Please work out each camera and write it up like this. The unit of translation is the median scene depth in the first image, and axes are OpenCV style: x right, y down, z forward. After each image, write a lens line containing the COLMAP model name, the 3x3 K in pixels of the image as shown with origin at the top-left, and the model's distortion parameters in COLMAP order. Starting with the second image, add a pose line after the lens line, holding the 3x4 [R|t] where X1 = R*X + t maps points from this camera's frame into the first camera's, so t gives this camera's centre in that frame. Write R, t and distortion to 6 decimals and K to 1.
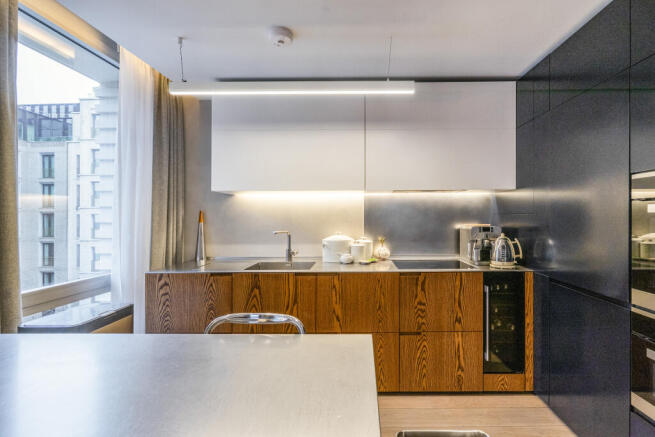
lens RADIAL K [[298.3, 0, 328.8], [0, 298.3, 215.3], [0, 0, 1]] dist [-0.008249, 0.000492]
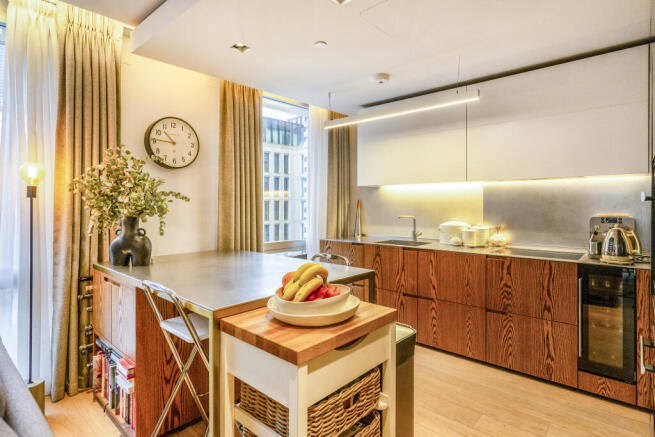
lens RADIAL K [[352.1, 0, 317.2], [0, 352.1, 205.9], [0, 0, 1]] dist [0.001408, -0.000139]
pose [[0.730512, 0.008150, -0.682851, 0.661489], [-0.000305, 0.999933, 0.011609, -0.007241], [0.682900, -0.008272, 0.730465, -0.386855]]
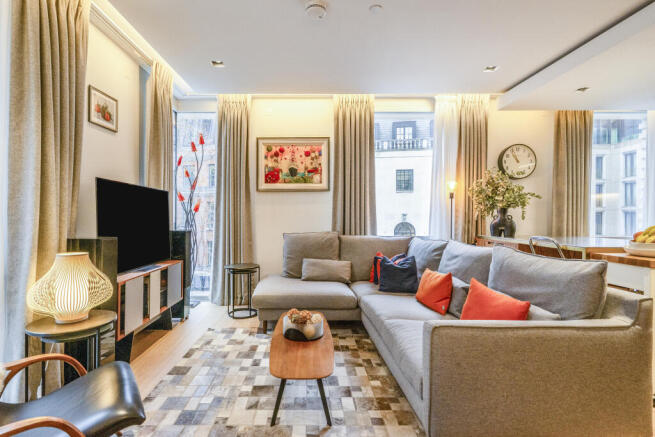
lens RADIAL K [[331.0, 0, 312.6], [0, 331.0, 218.8], [0, 0, 1]] dist [0.000390, -0.000939]
pose [[0.026088, 0.011670, -0.999592, 0.848073], [0.000965, 0.999931, 0.011699, 0.019637], [0.999659, -0.001270, 0.026075, -0.602668]]
